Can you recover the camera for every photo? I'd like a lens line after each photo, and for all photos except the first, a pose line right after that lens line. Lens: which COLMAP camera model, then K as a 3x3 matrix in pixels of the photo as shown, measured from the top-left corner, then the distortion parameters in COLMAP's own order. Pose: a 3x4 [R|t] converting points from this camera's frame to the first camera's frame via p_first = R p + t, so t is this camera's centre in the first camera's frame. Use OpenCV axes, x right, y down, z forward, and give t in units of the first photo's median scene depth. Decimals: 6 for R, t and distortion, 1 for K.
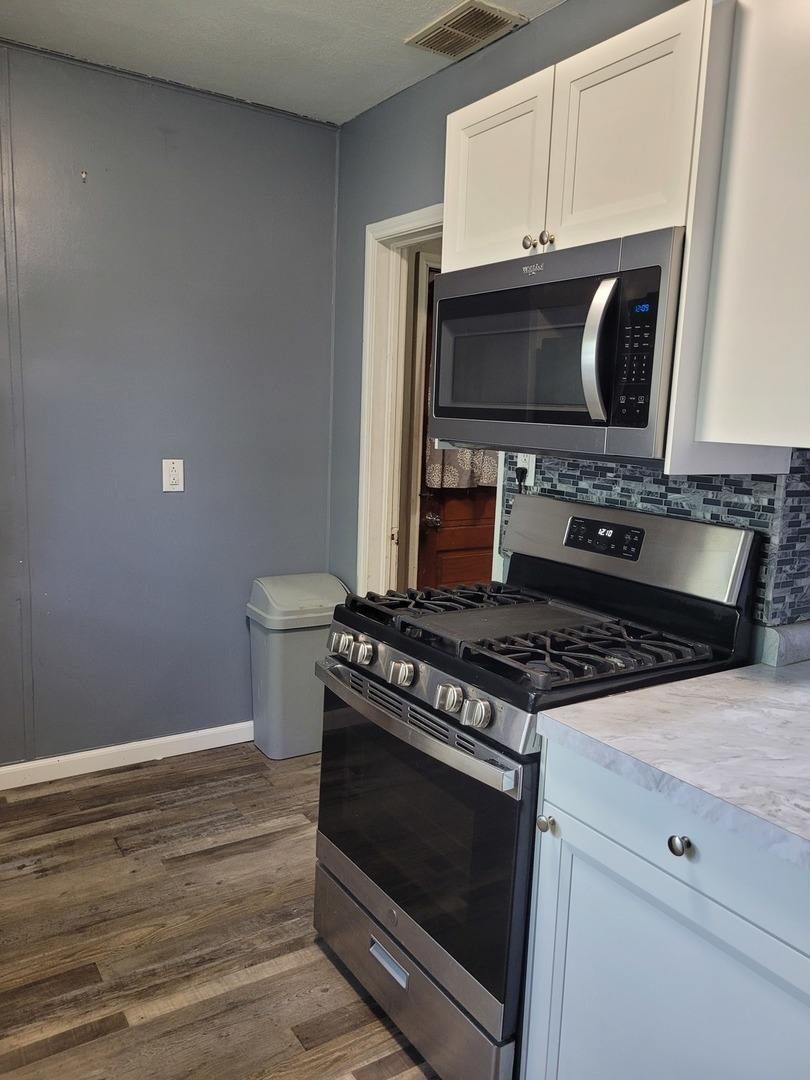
lens RADIAL K [[816.8, 0, 414.3], [0, 816.8, 545.8], [0, 0, 1]] dist [0.043952, -0.033011]
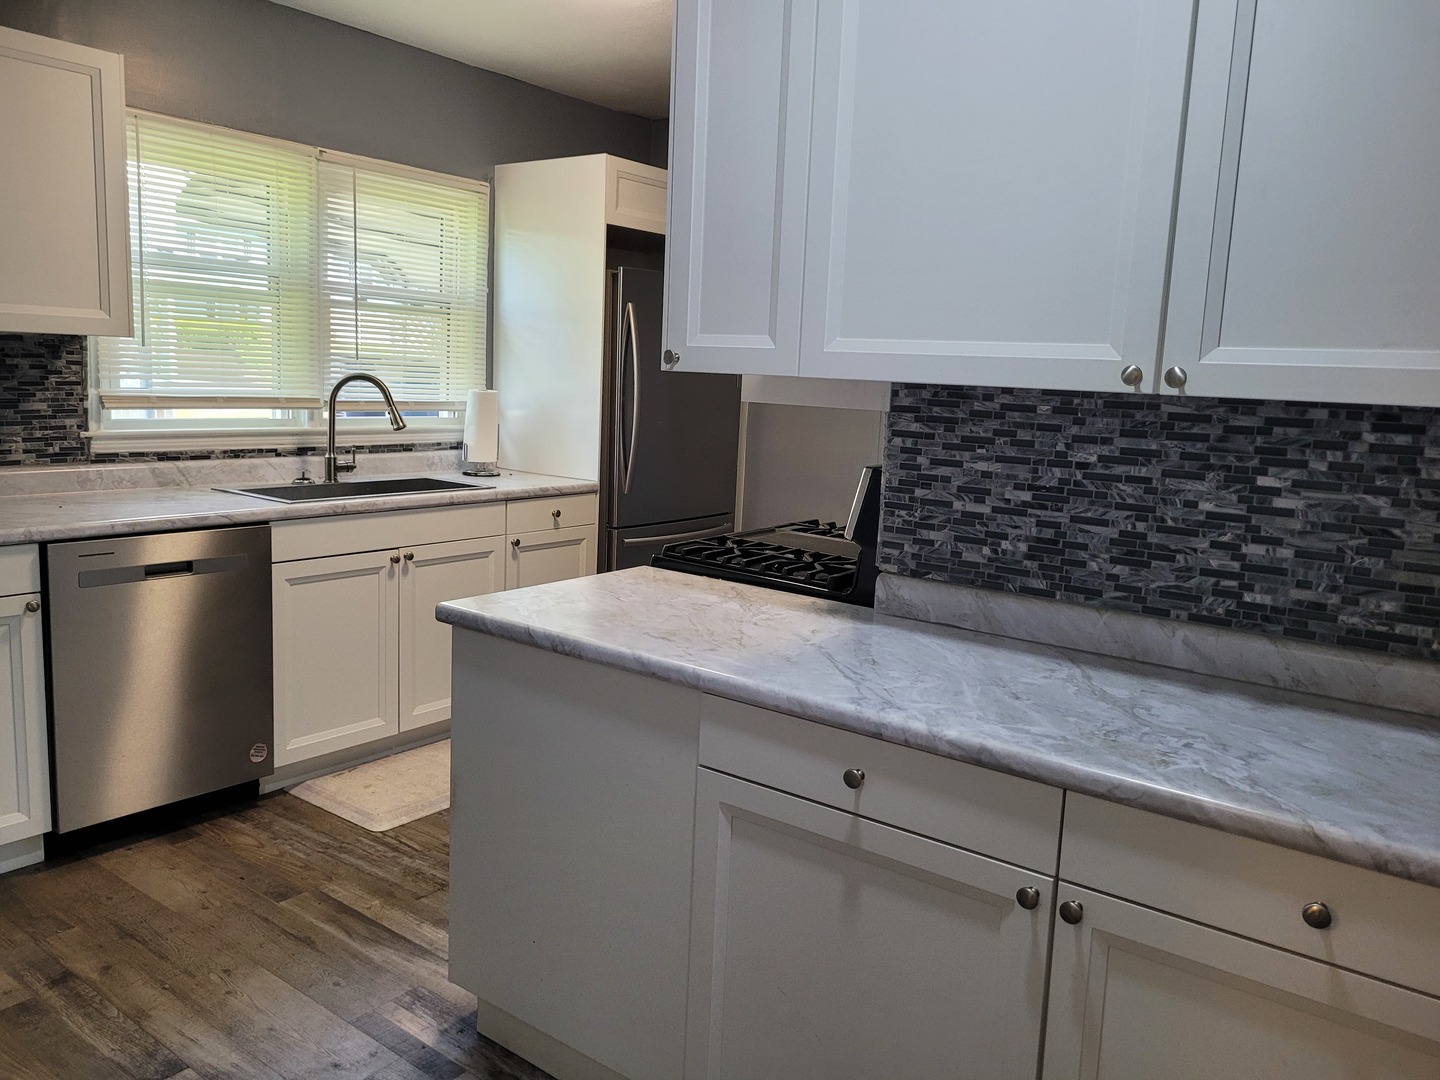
lens RADIAL K [[1089.1, 0, 714.2], [0, 1089.1, 525.9], [0, 0, 1]] dist [0.043952, -0.033011]
pose [[0.335742, 0.110185, -0.935487, 1.548962], [-0.179451, 0.982428, 0.051310, 0.015864], [0.924703, 0.150647, 0.349615, 0.362038]]
